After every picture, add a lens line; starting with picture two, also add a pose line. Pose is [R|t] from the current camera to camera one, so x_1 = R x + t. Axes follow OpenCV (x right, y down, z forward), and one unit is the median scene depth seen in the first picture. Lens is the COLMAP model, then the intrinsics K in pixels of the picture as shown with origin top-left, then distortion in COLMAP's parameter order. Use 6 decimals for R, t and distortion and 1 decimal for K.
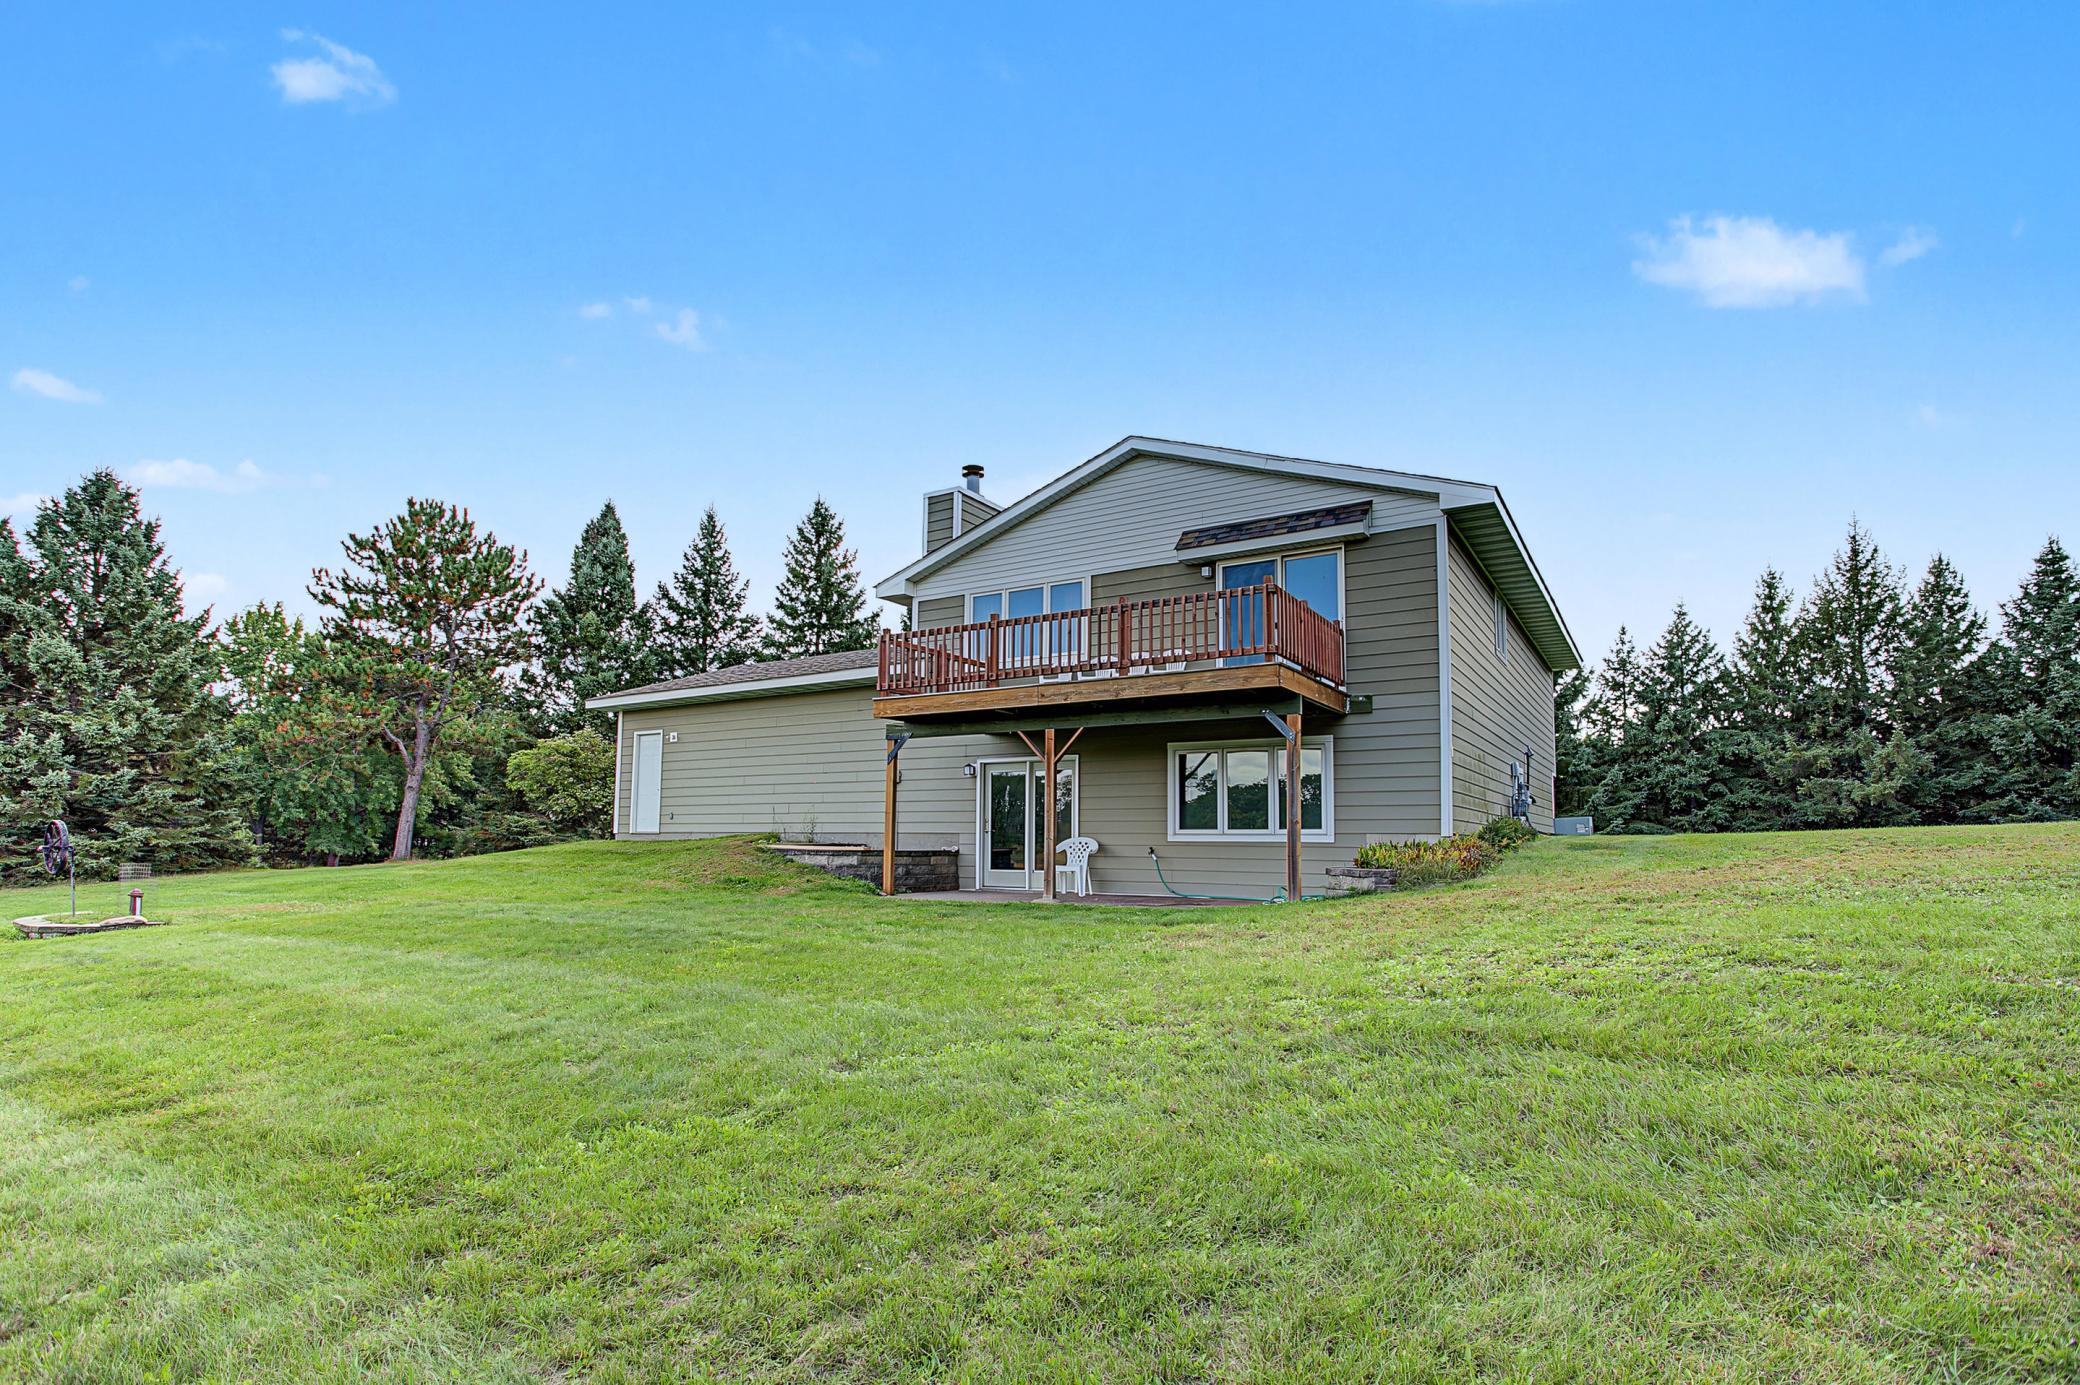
lens RADIAL K [[1026.6, 0, 1026.0], [0, 1026.6, 738.1], [0, 0, 1]] dist [-0.005612, 0.000072]
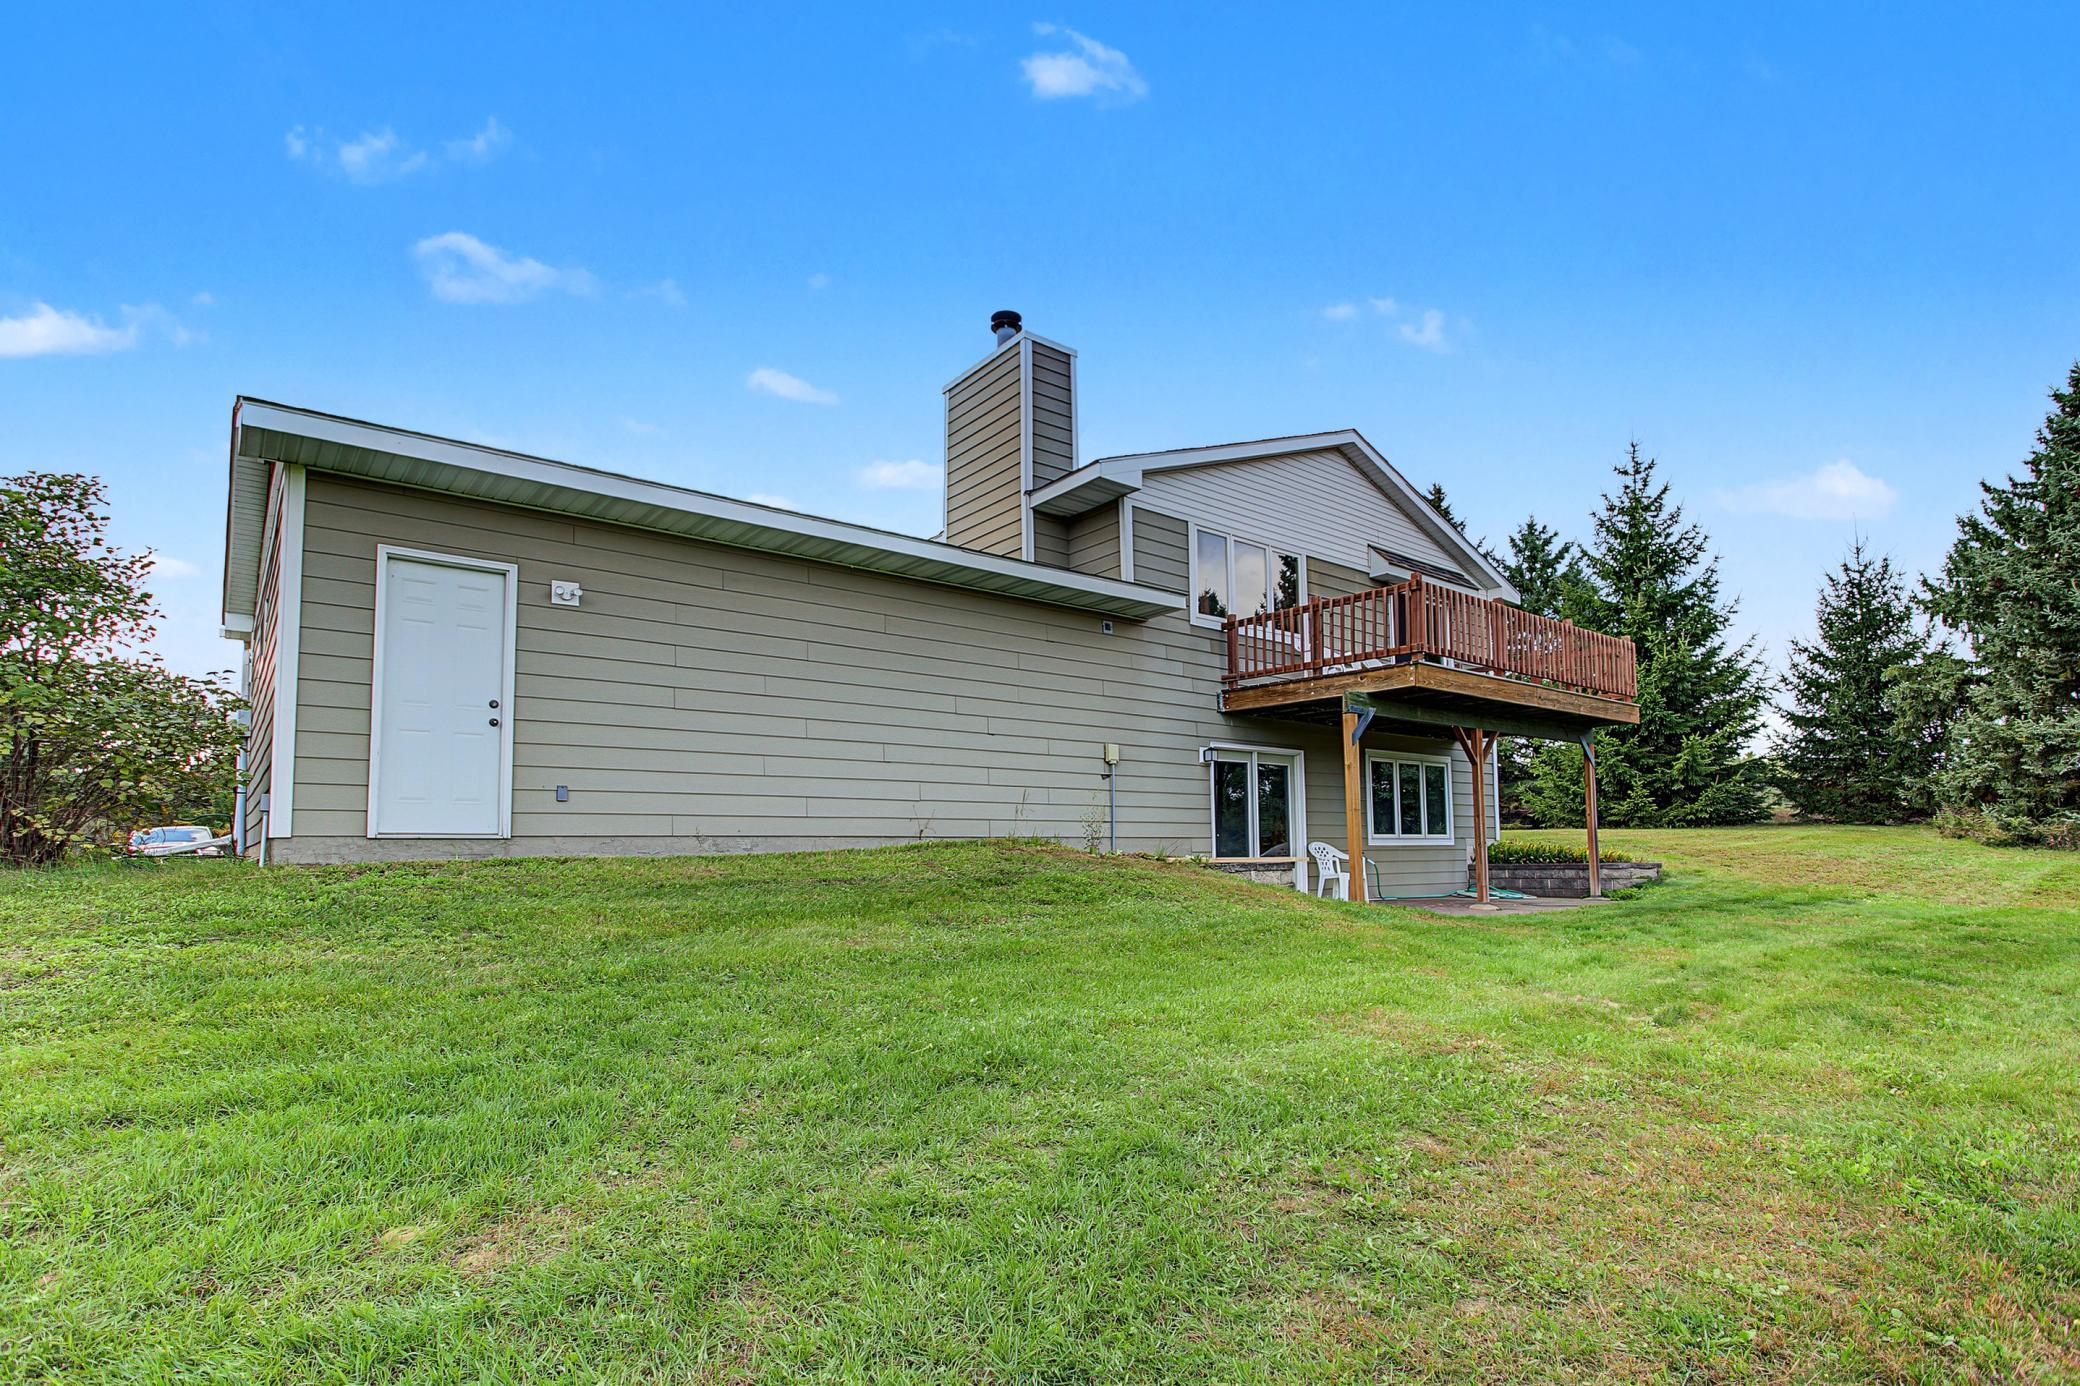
lens RADIAL K [[1026.6, 0, 1029.6], [0, 1026.6, 770.9], [0, 0, 1]] dist [-0.005612, 0.000072]
pose [[0.316343, 0.060813, 0.946694, -0.622124], [-0.088144, 0.995510, -0.034494, 0.061175], [-0.944541, -0.072534, 0.320283, 0.666472]]
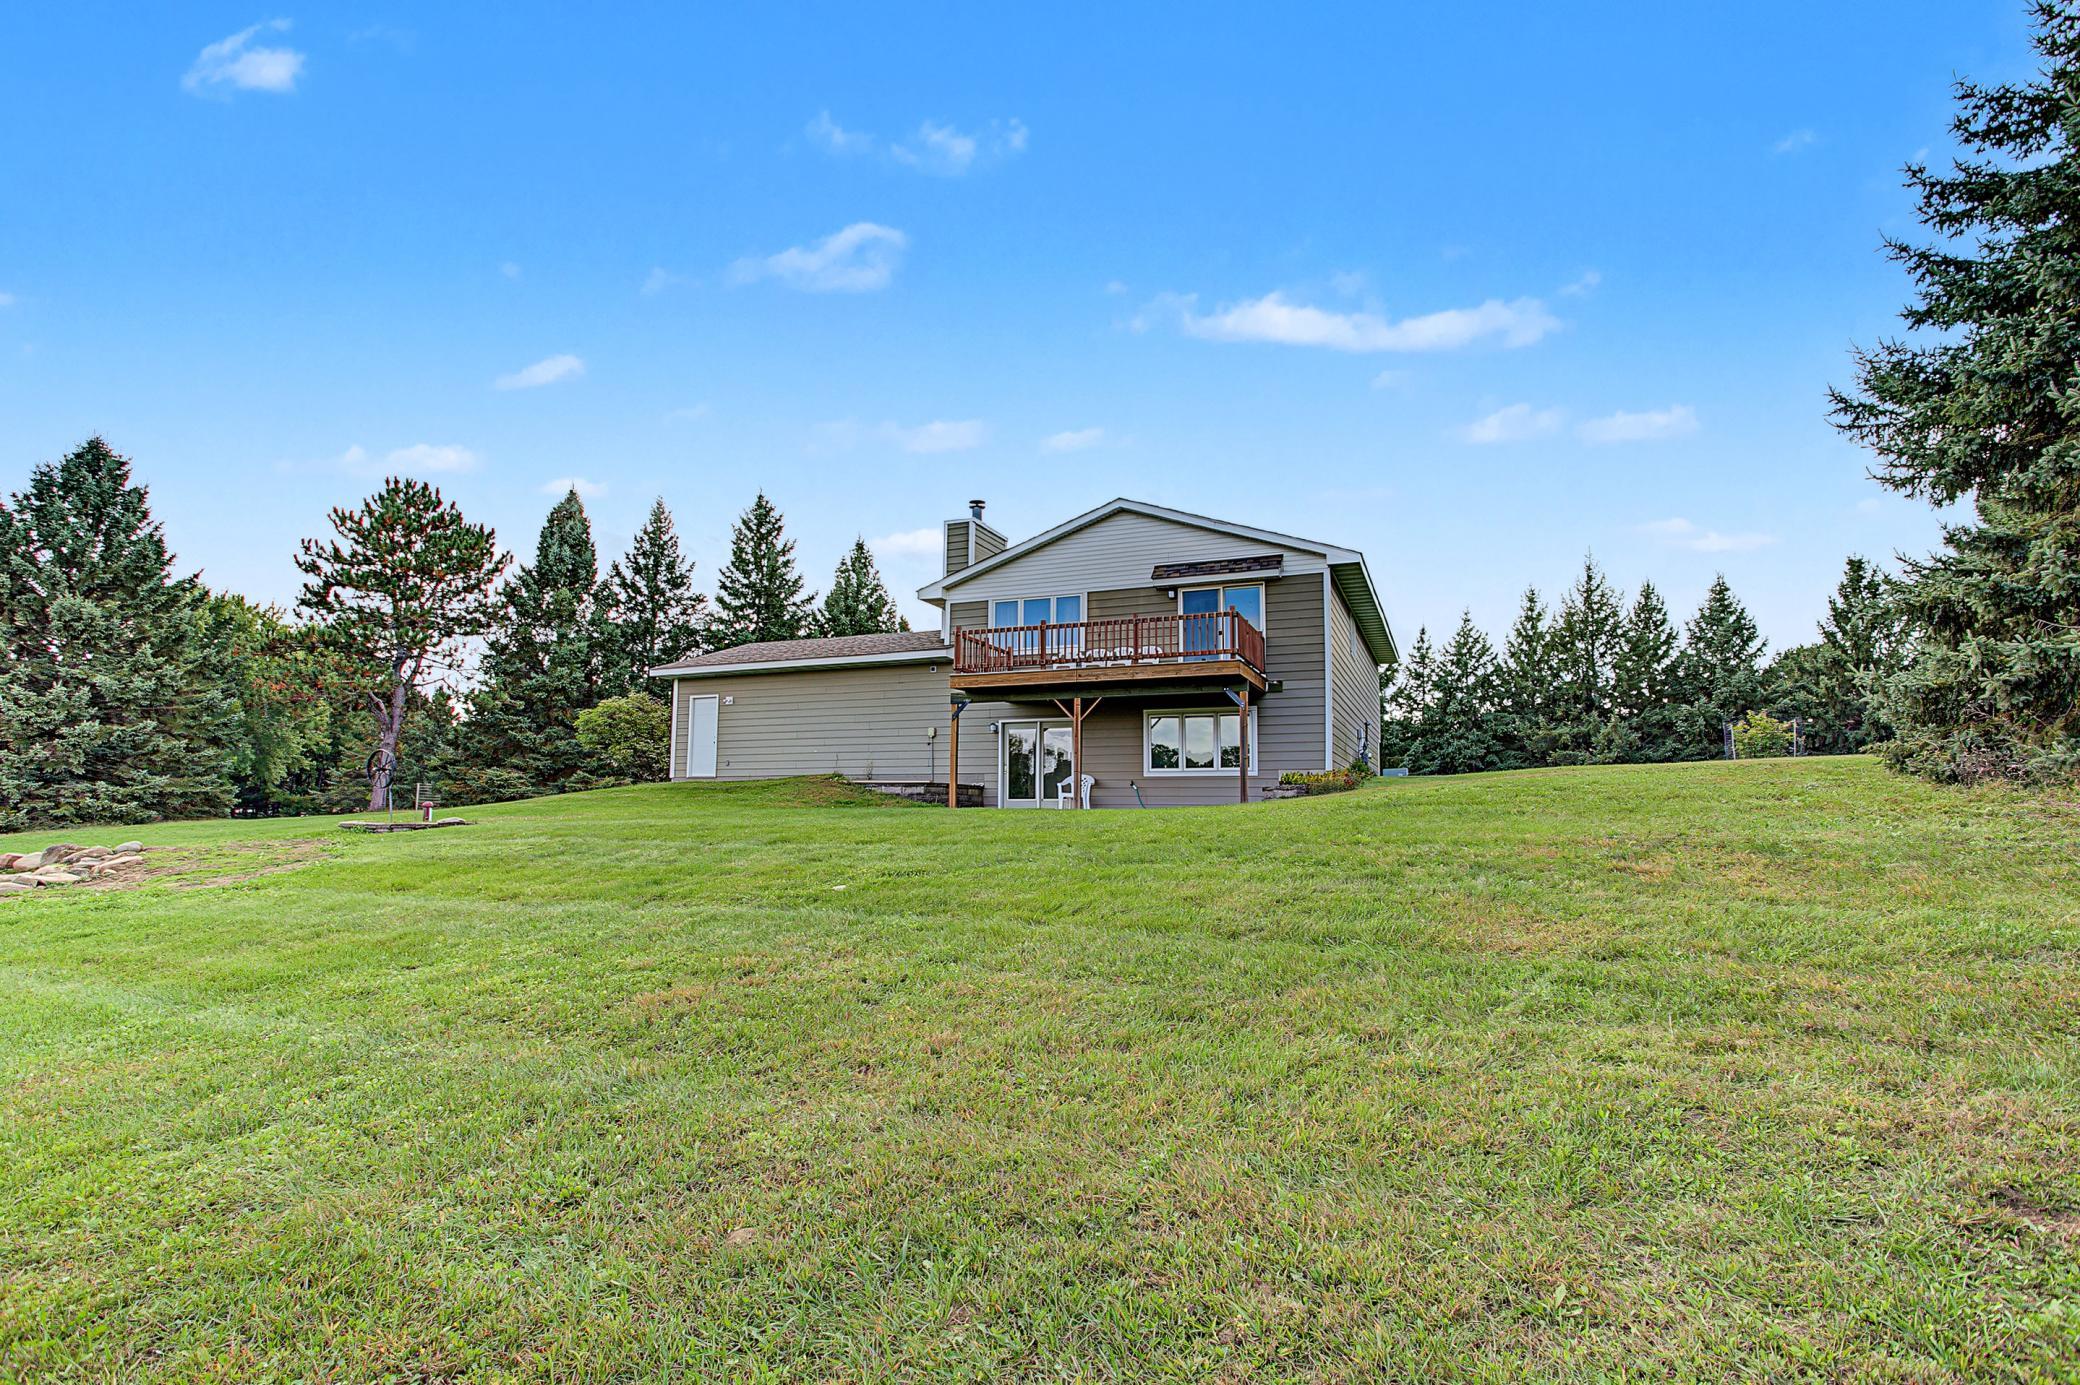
lens RADIAL K [[1026.6, 0, 1025.8], [0, 1026.6, 699.9], [0, 0, 1]] dist [-0.005612, 0.000072]
pose [[0.986478, 0.019708, 0.162704, -0.180108], [-0.017297, 0.999719, -0.016222, 0.011642], [-0.162977, 0.013188, 0.986542, -0.283205]]
